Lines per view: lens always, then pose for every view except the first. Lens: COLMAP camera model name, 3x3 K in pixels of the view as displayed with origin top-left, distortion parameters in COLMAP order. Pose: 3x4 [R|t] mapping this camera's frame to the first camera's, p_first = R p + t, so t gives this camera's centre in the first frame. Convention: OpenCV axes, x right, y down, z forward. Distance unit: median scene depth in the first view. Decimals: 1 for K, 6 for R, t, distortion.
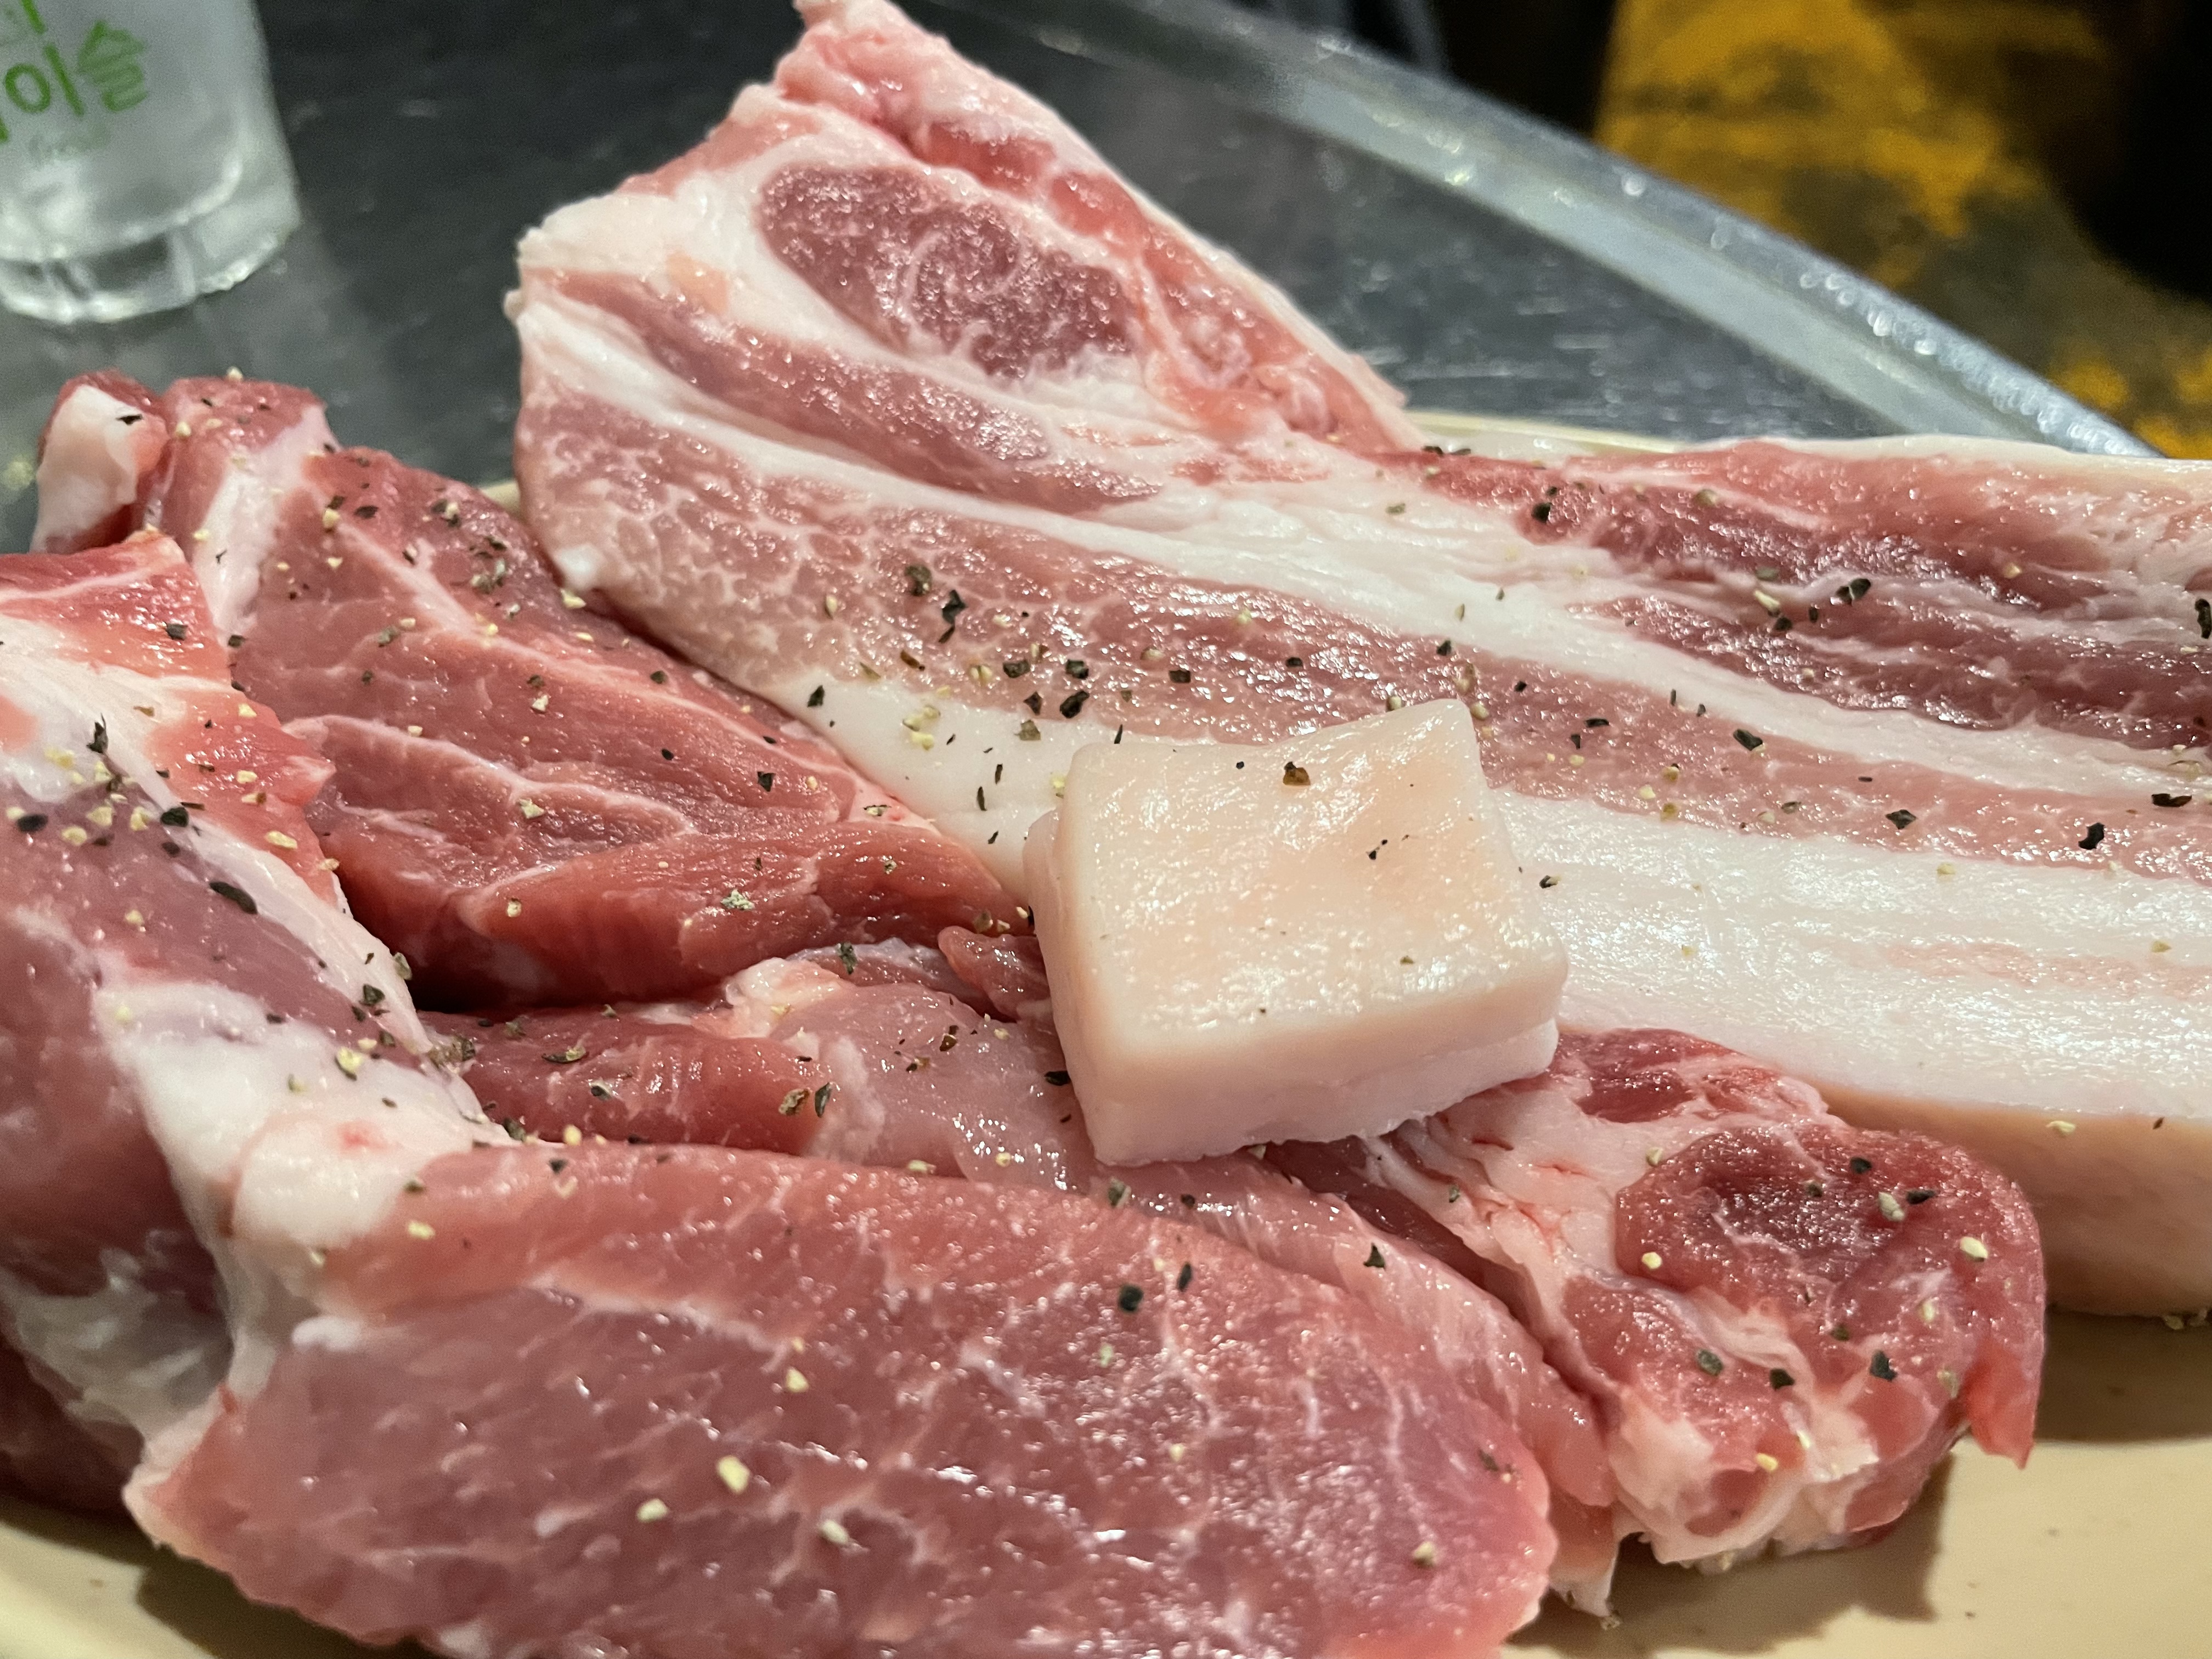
lens RADIAL K [[1802.1, 0, 1121.3], [0, 1802.1, 837.1], [0, 0, 1]] dist [0.005480, -0.096250]
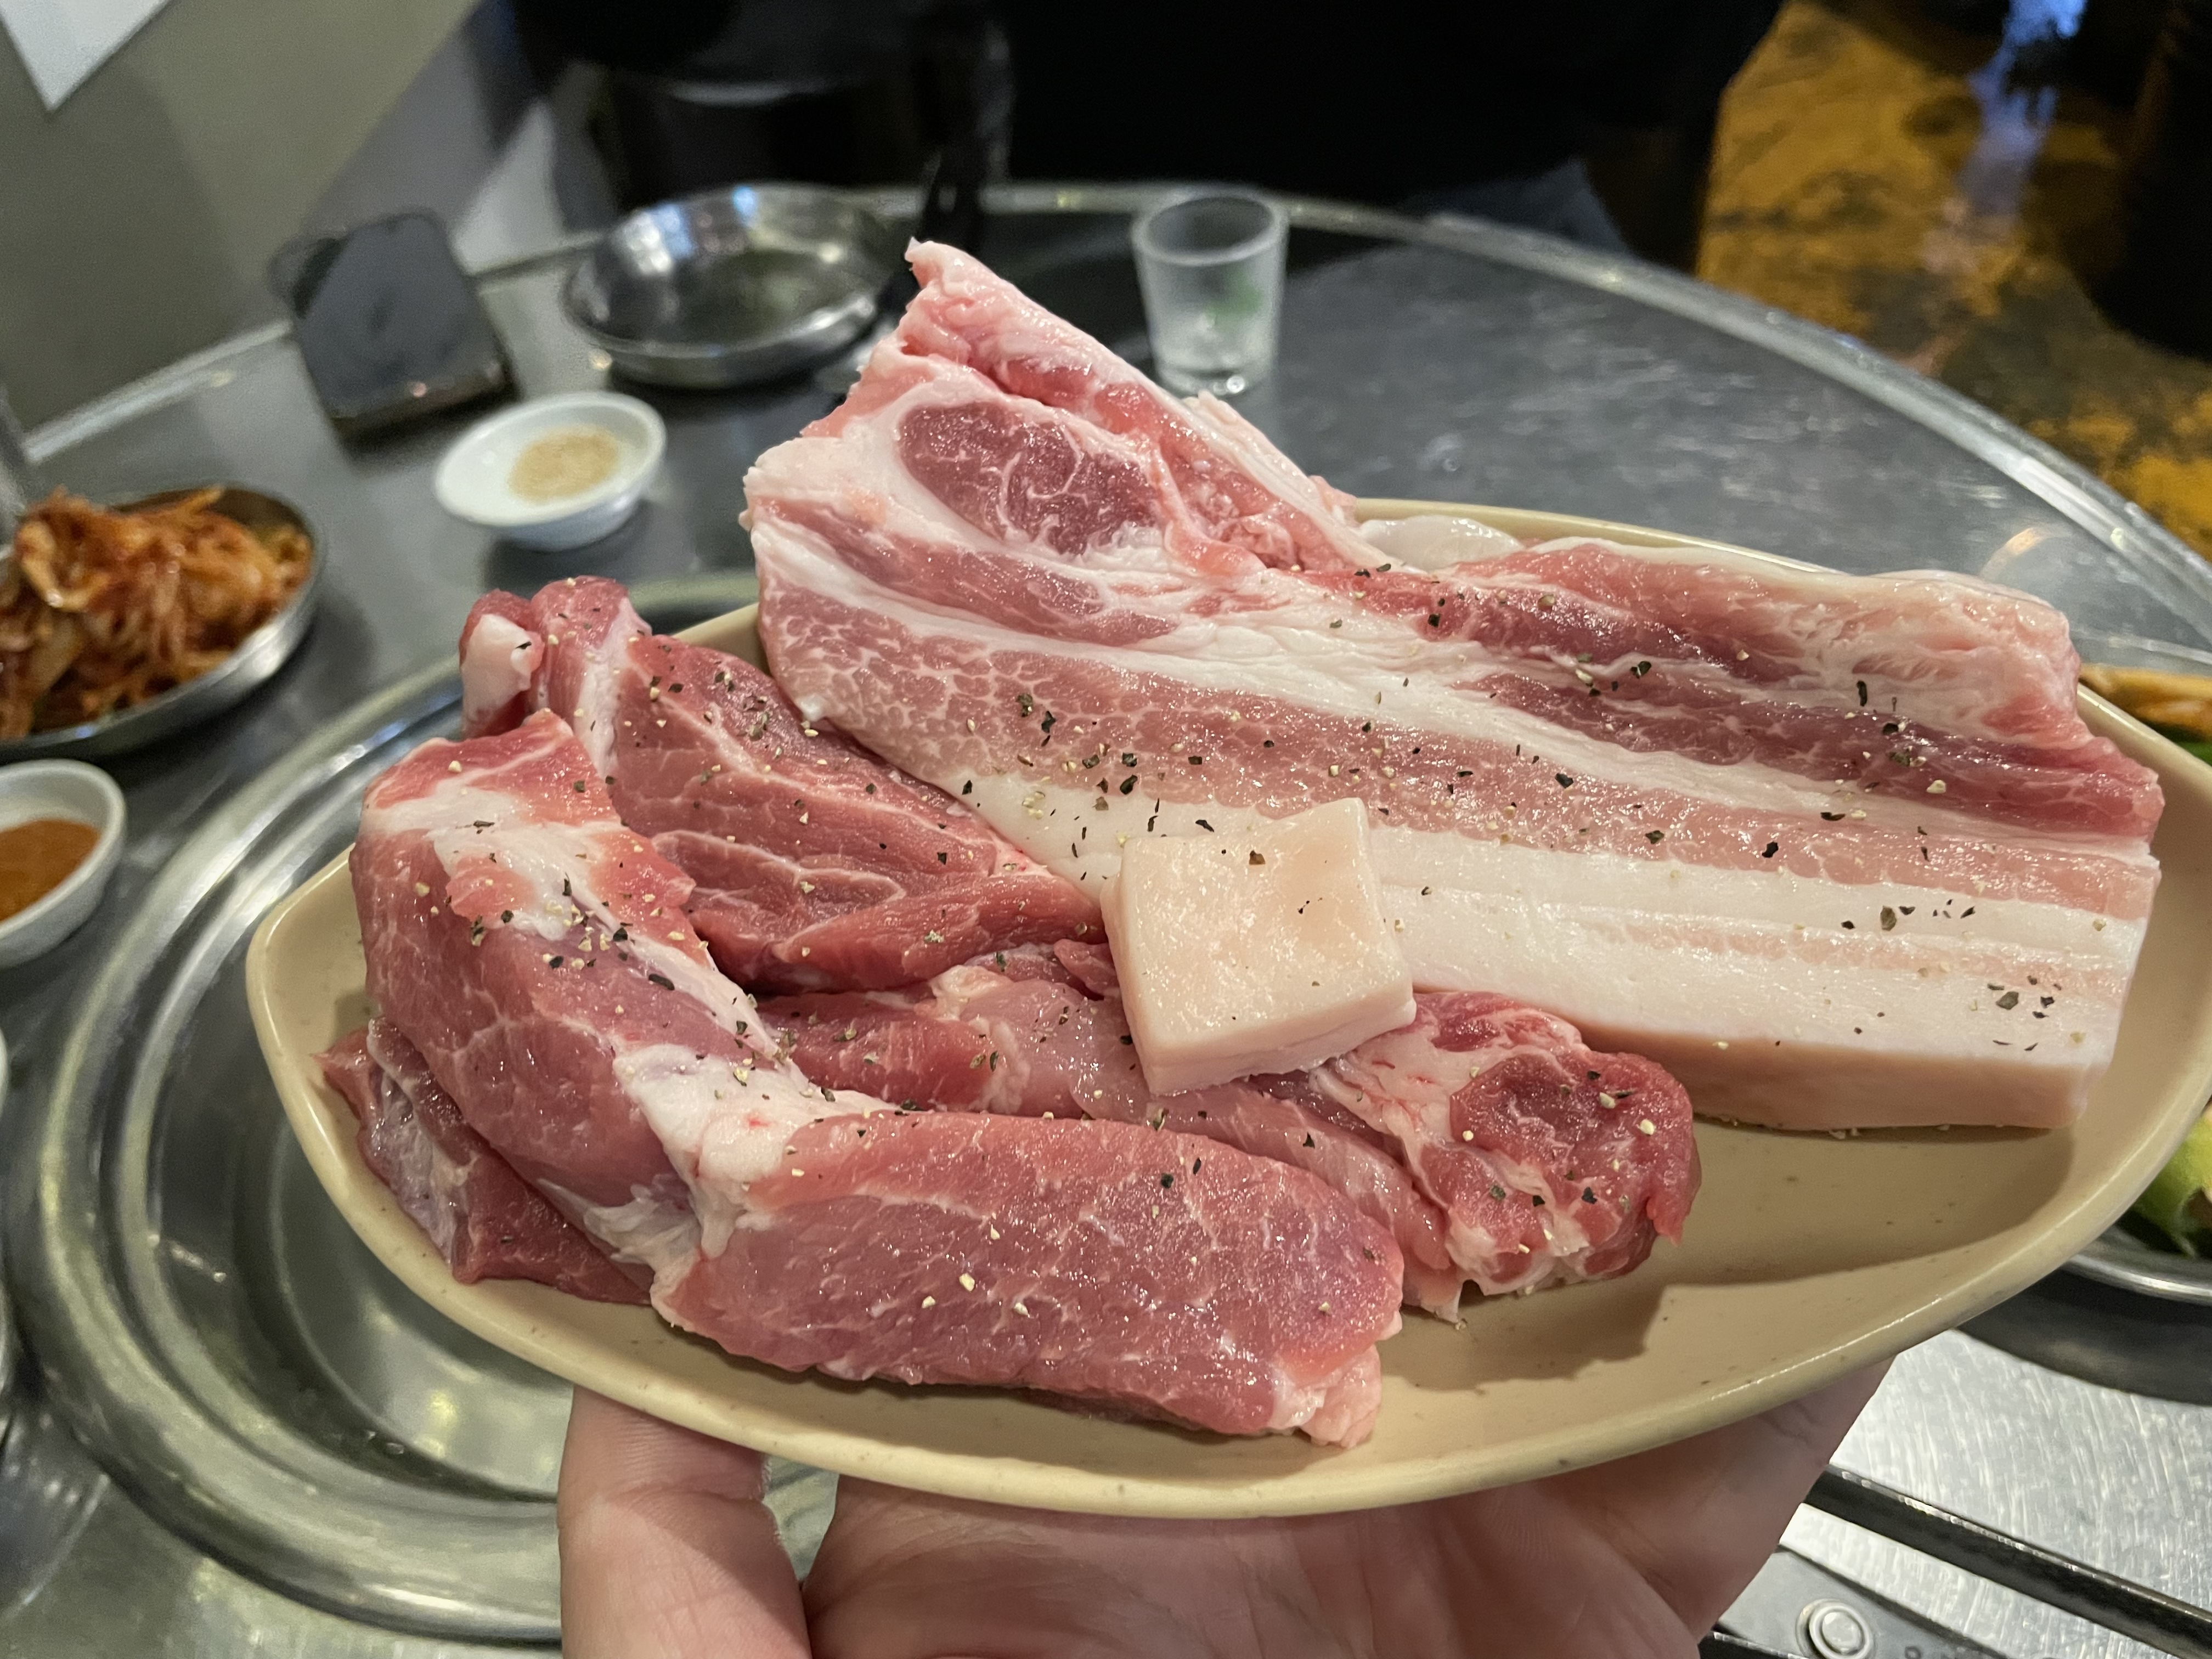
lens RADIAL K [[1802.1, 0, 1121.3], [0, 1802.1, 837.1], [0, 0, 1]] dist [0.005480, -0.096250]
pose [[0.994187, -0.056387, -0.091720, 0.118015], [0.073533, 0.977864, 0.195897, -0.364822], [0.078643, -0.201502, 0.976326, -0.597791]]
